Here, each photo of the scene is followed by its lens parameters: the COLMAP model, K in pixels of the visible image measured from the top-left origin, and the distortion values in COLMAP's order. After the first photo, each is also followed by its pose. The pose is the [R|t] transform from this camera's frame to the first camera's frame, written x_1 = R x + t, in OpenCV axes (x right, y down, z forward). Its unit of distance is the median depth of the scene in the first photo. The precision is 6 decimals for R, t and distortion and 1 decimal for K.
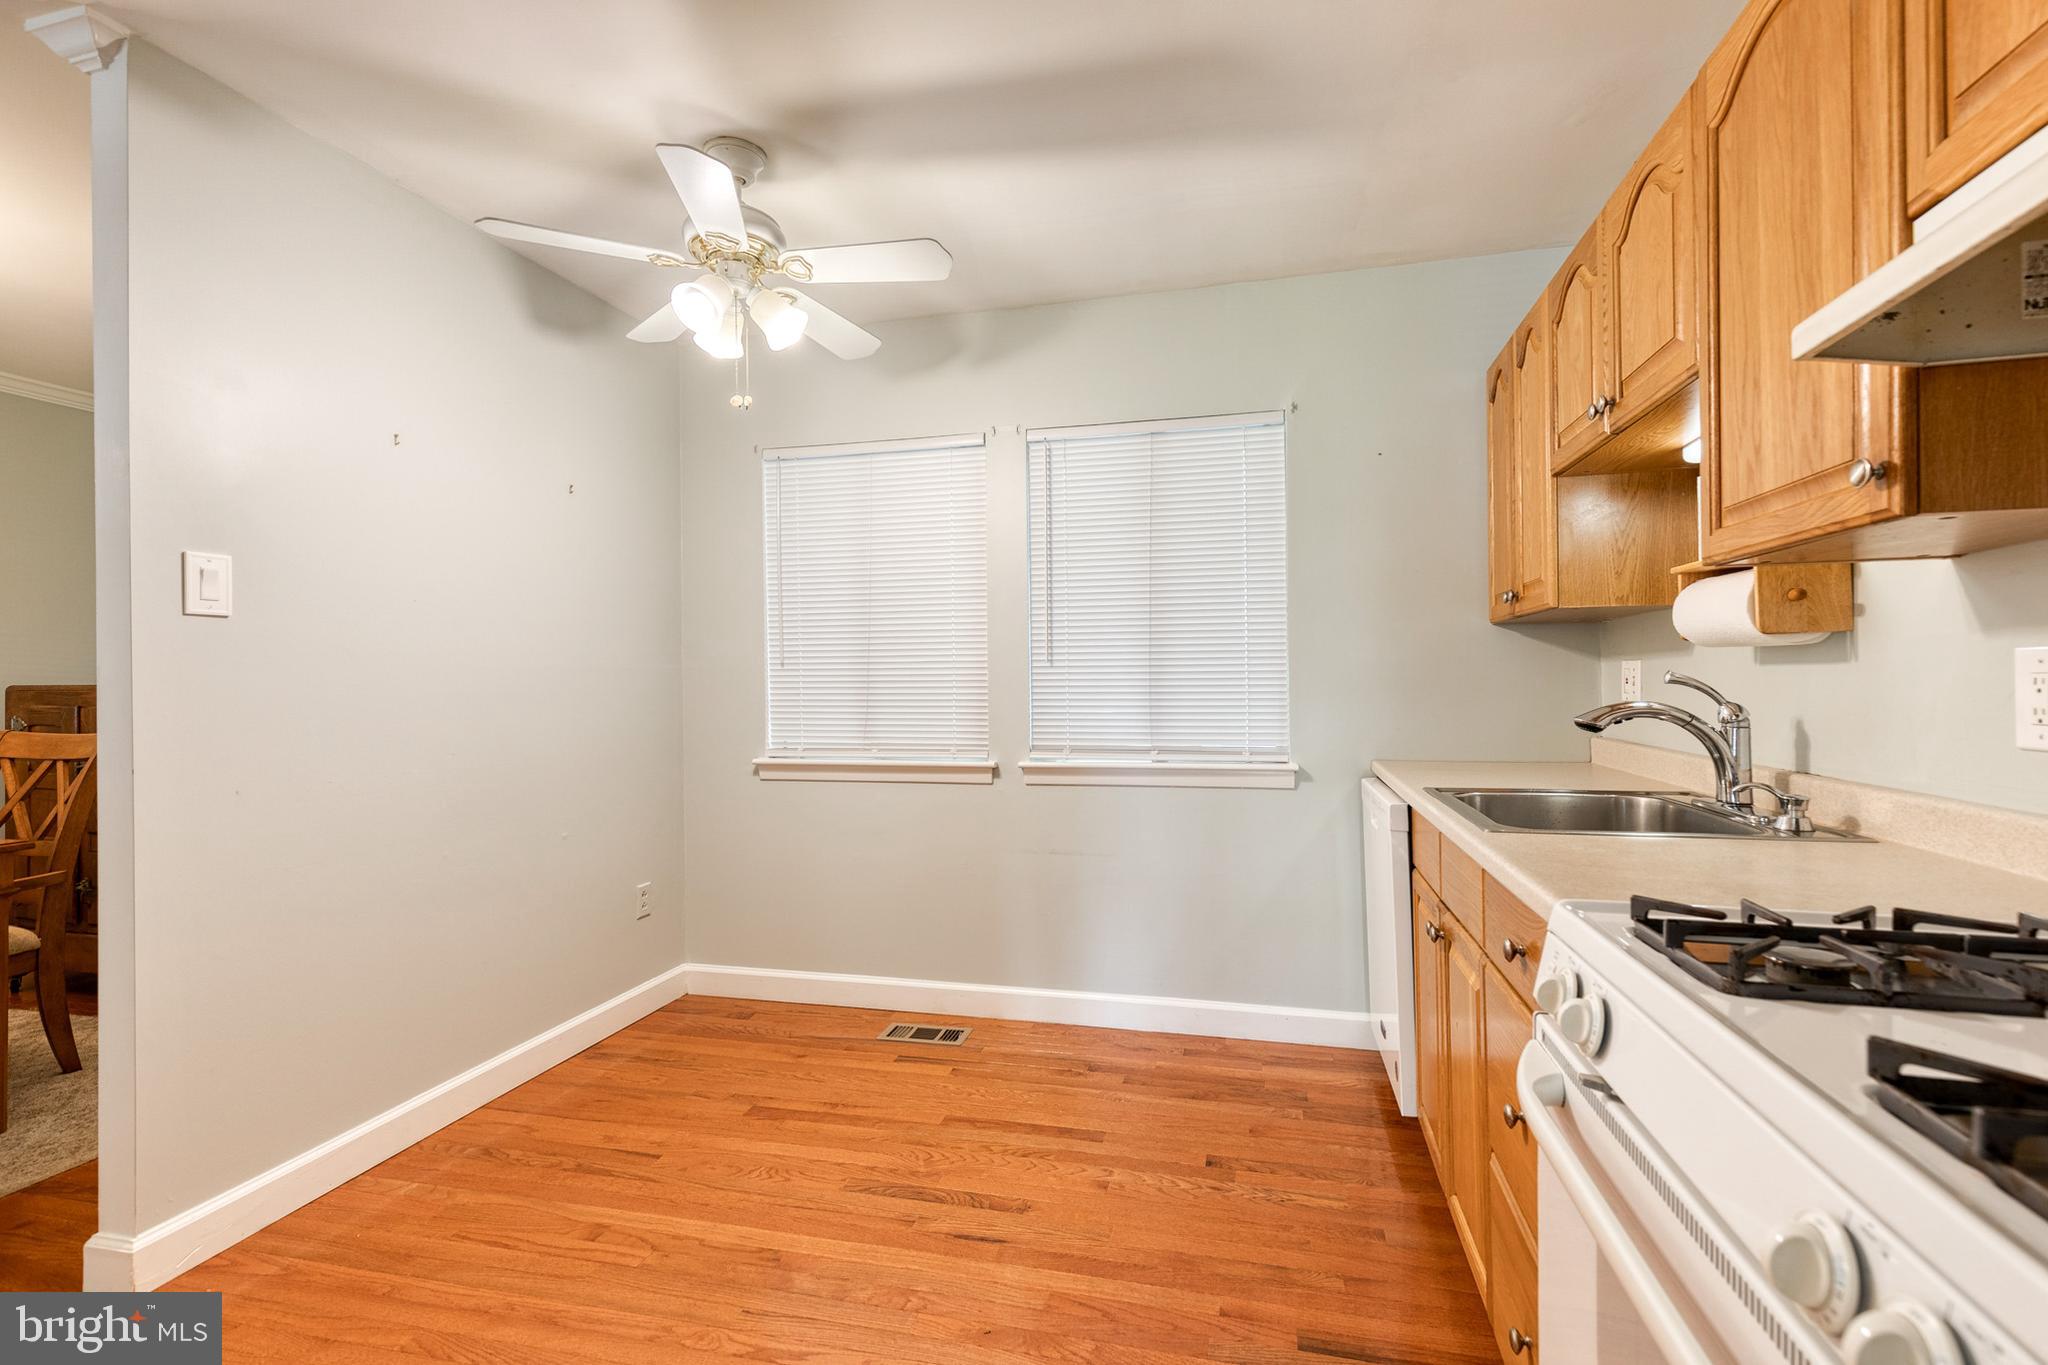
lens RADIAL K [[926.2, 0, 1029.1], [0, 926.2, 682.8], [0, 0, 1]] dist [0.008147, -0.000537]
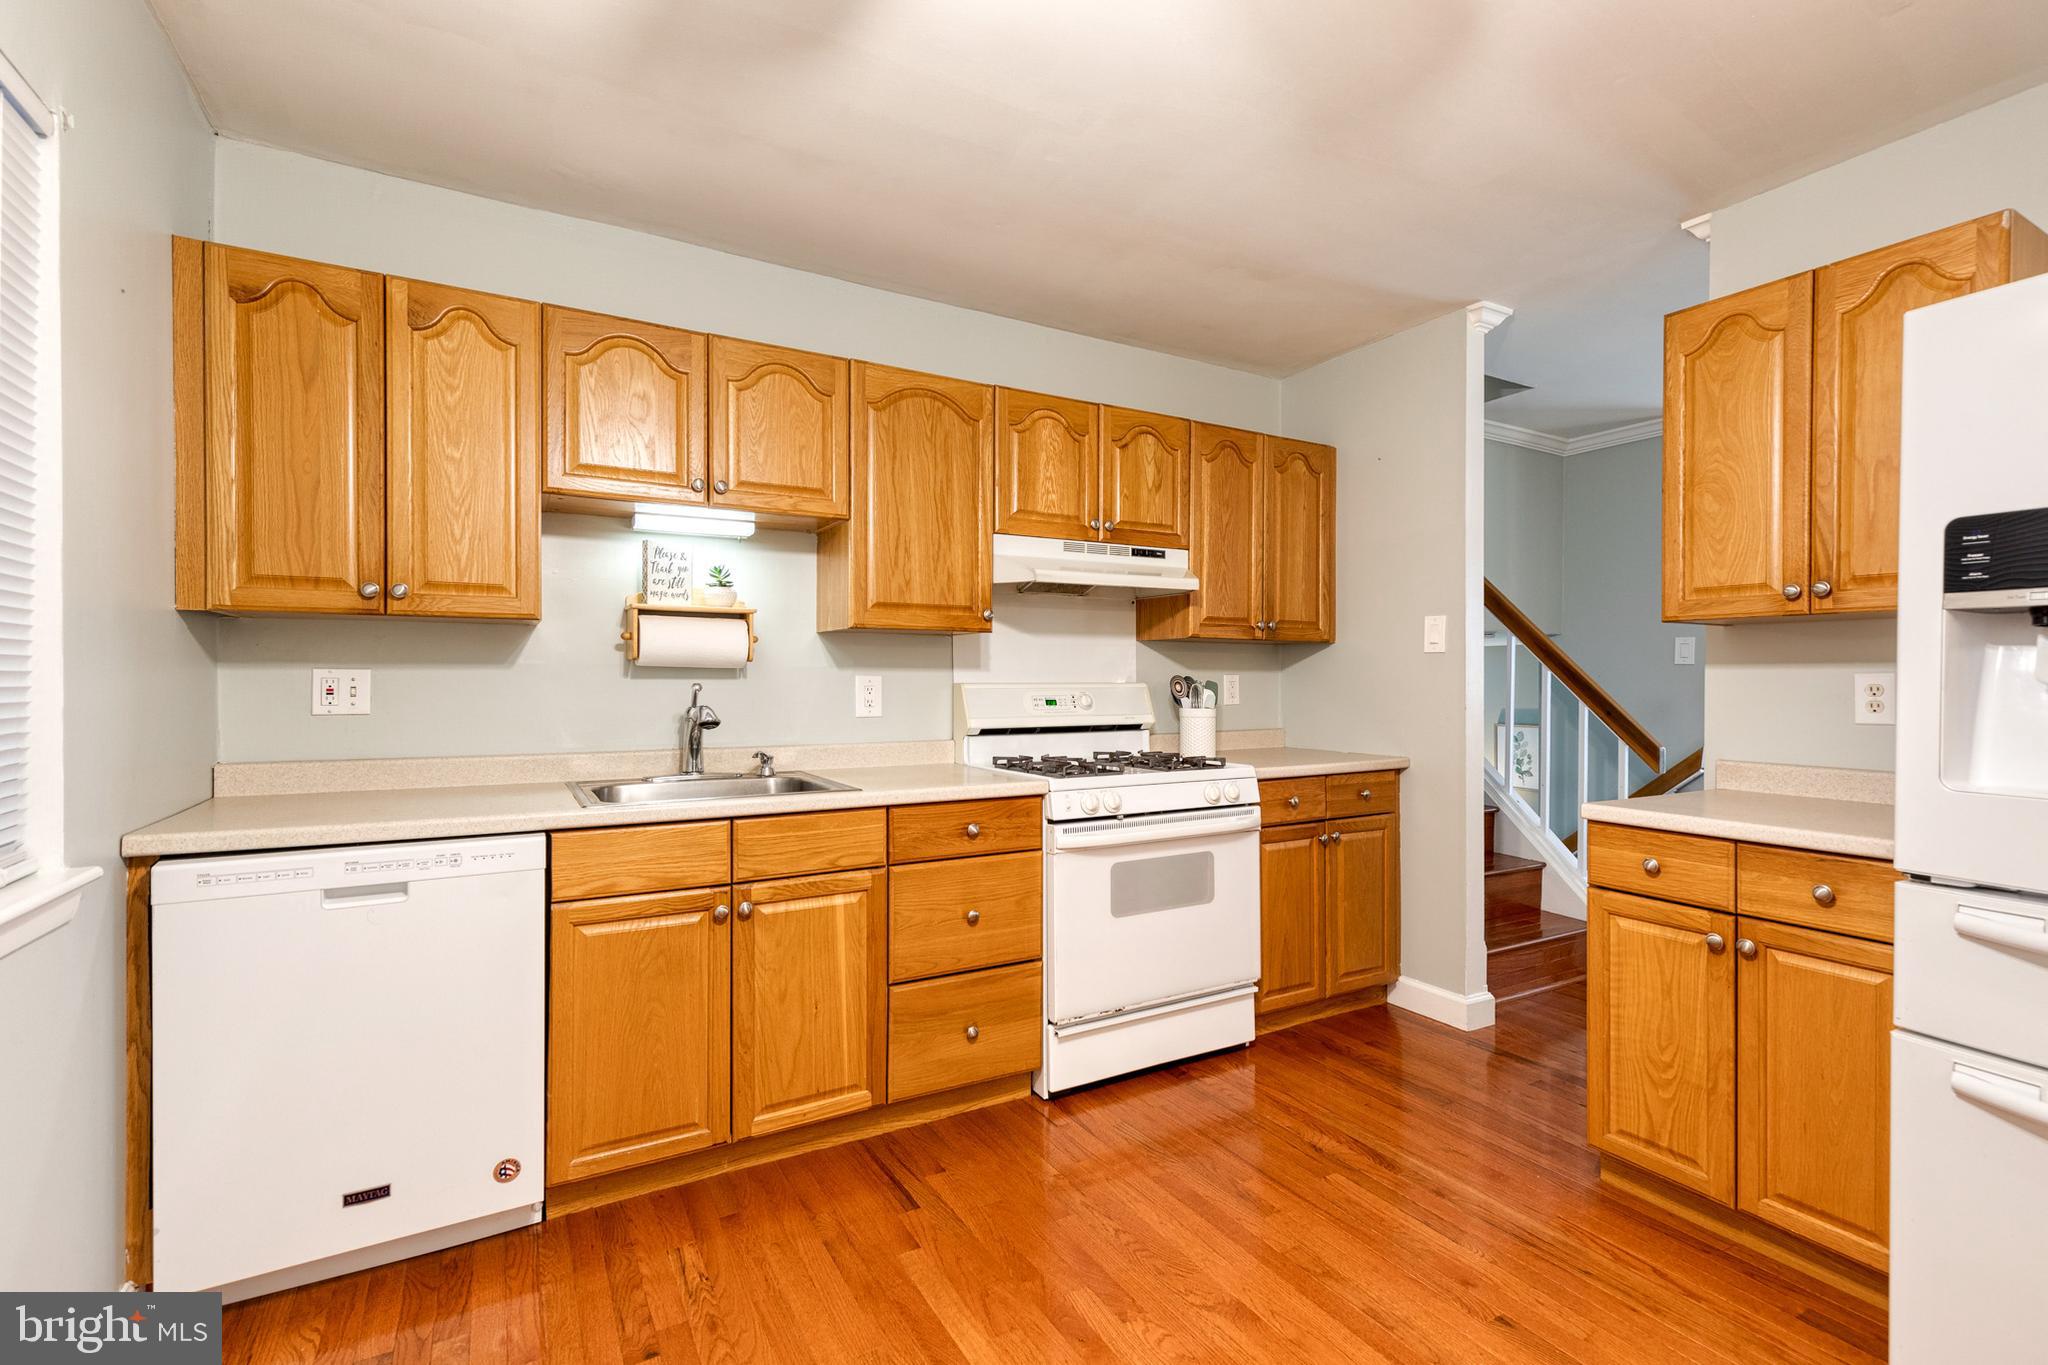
lens RADIAL K [[926.2, 0, 1029.1], [0, 926.2, 682.8], [0, 0, 1]] dist [0.008147, -0.000537]
pose [[-0.708266, 0.003861, 0.705935, -0.812271], [0.004919, 0.999988, -0.000534, -0.012093], [-0.705928, 0.003094, -0.708277, 2.001313]]
